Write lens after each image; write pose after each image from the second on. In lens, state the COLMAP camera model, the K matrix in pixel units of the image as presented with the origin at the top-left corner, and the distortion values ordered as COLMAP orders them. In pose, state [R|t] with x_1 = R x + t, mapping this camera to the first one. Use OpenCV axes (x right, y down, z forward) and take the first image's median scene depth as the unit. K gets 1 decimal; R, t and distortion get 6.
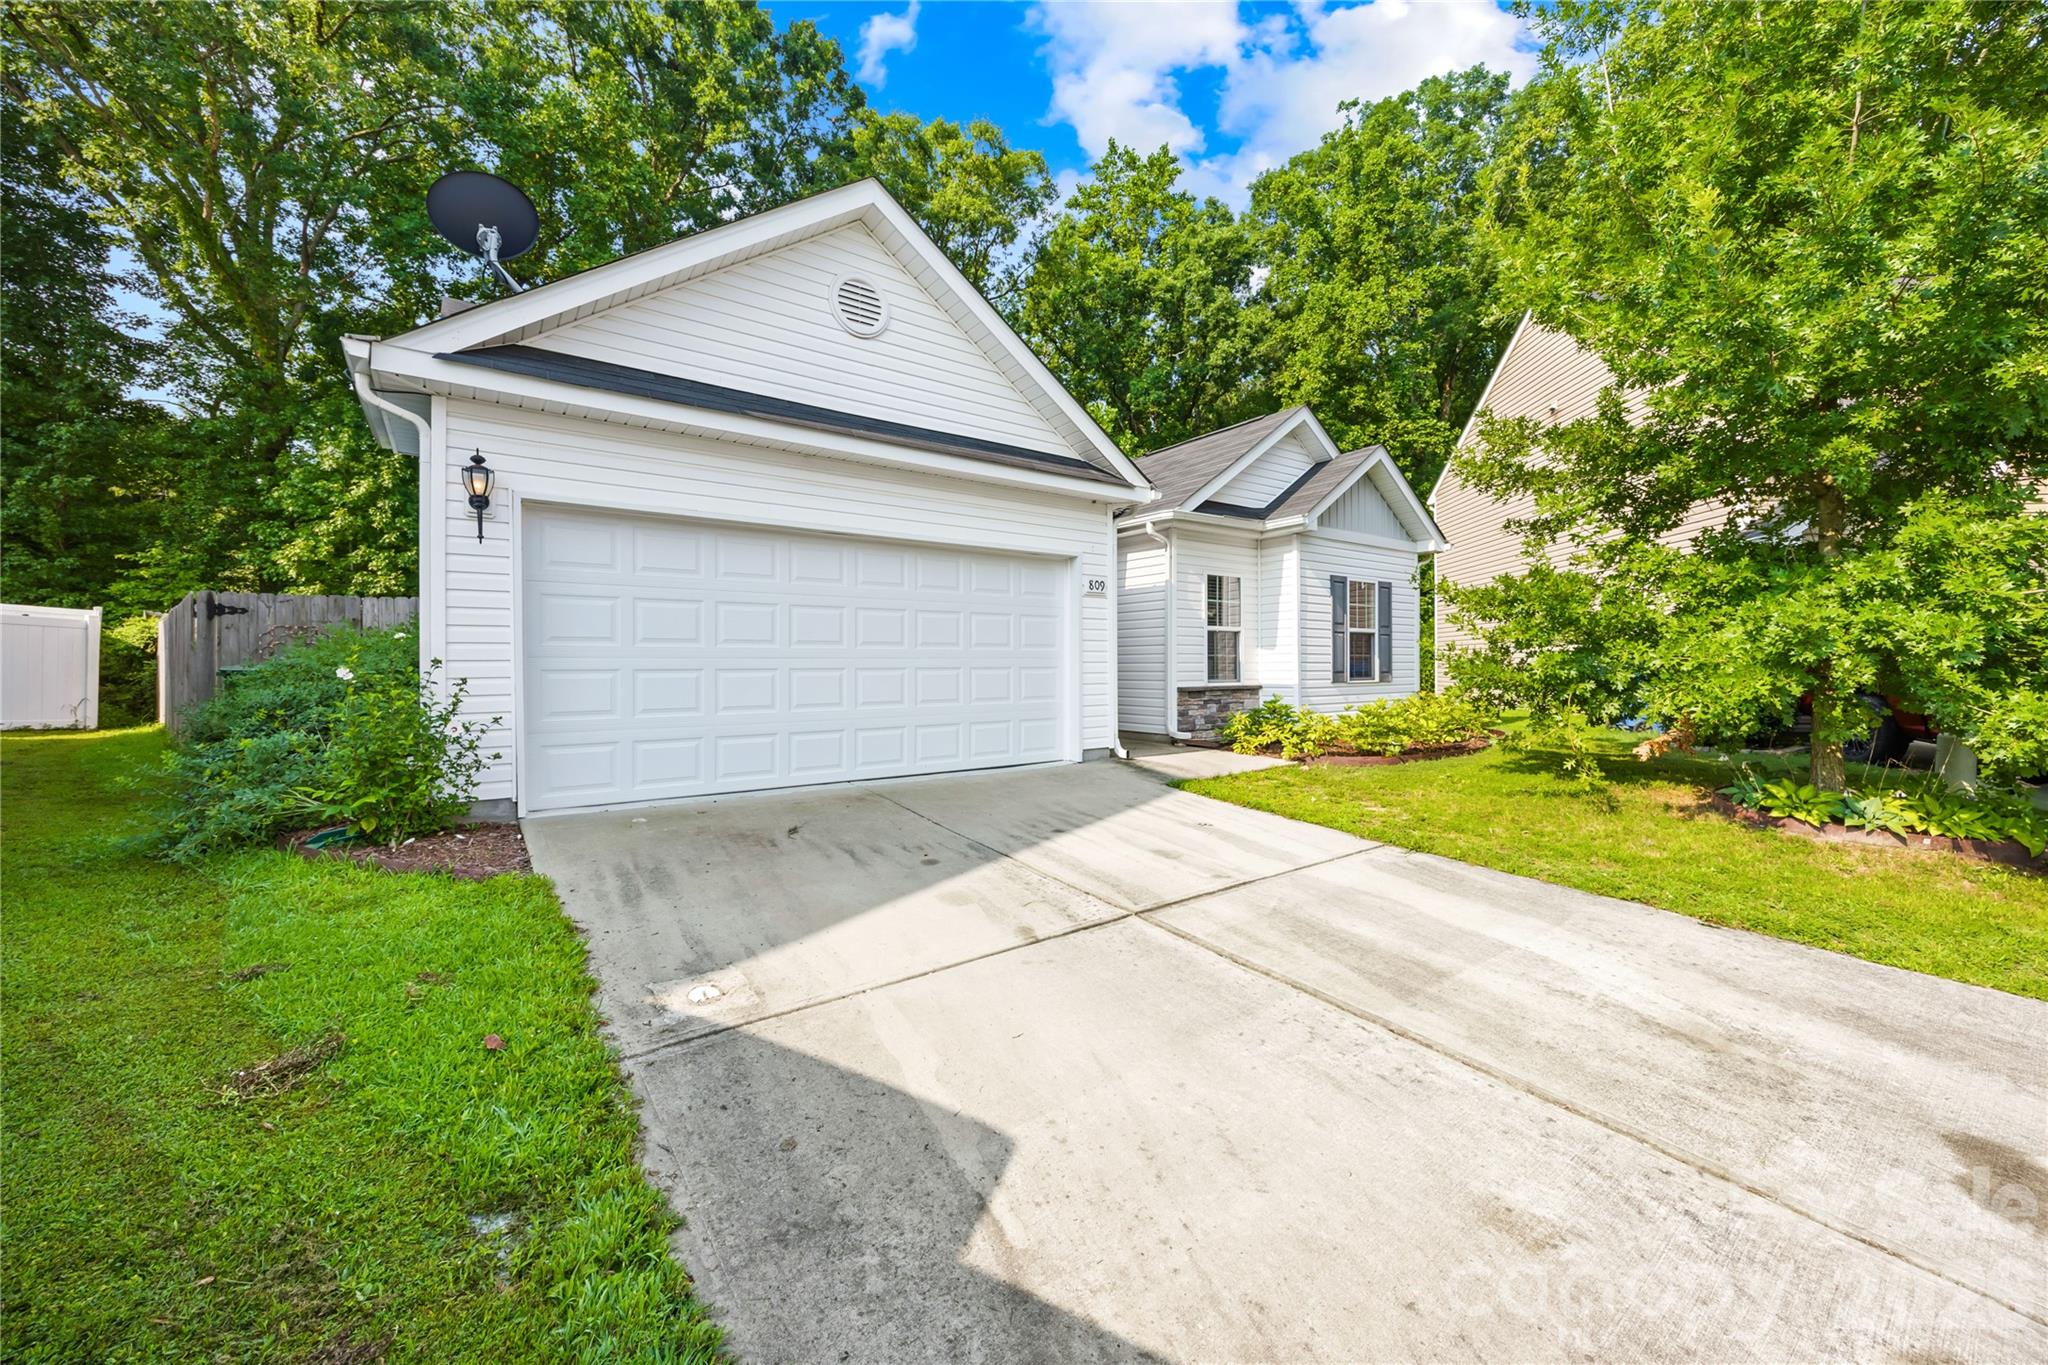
lens RADIAL K [[784.6, 0, 1025.8], [0, 784.6, 675.3], [0, 0, 1]] dist [0.000553, 0.000057]
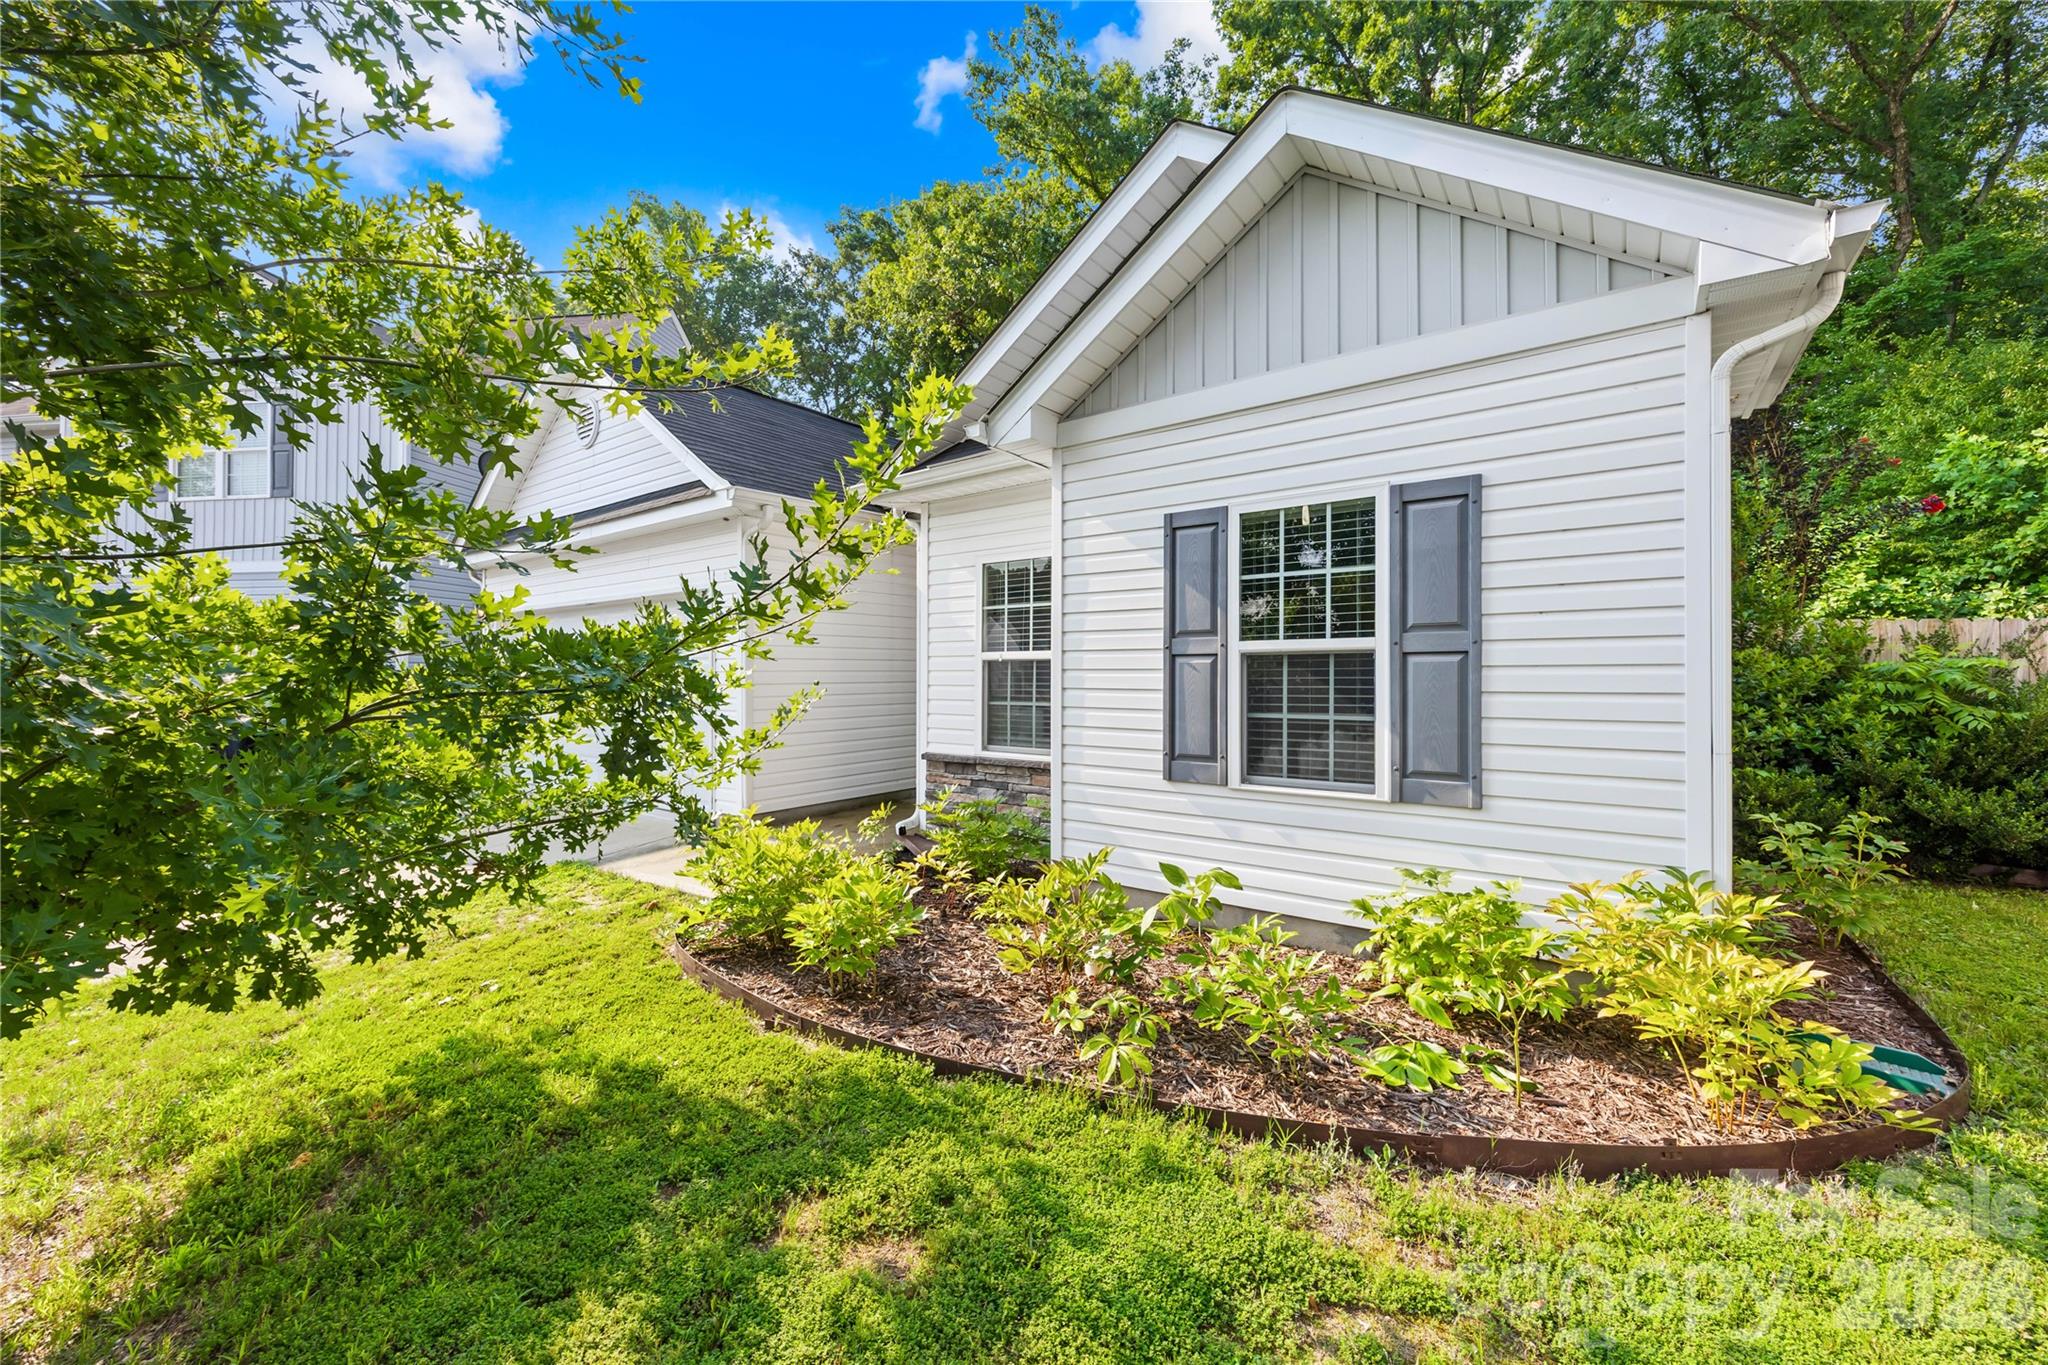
lens RADIAL K [[784.6, 0, 1025.8], [0, 784.6, 675.3], [0, 0, 1]] dist [0.000553, 0.000057]
pose [[0.284812, -0.000639, -0.958583, 0.786493], [-0.017513, 0.999829, -0.005870, -0.042795], [0.958423, 0.018459, 0.284752, 0.849125]]
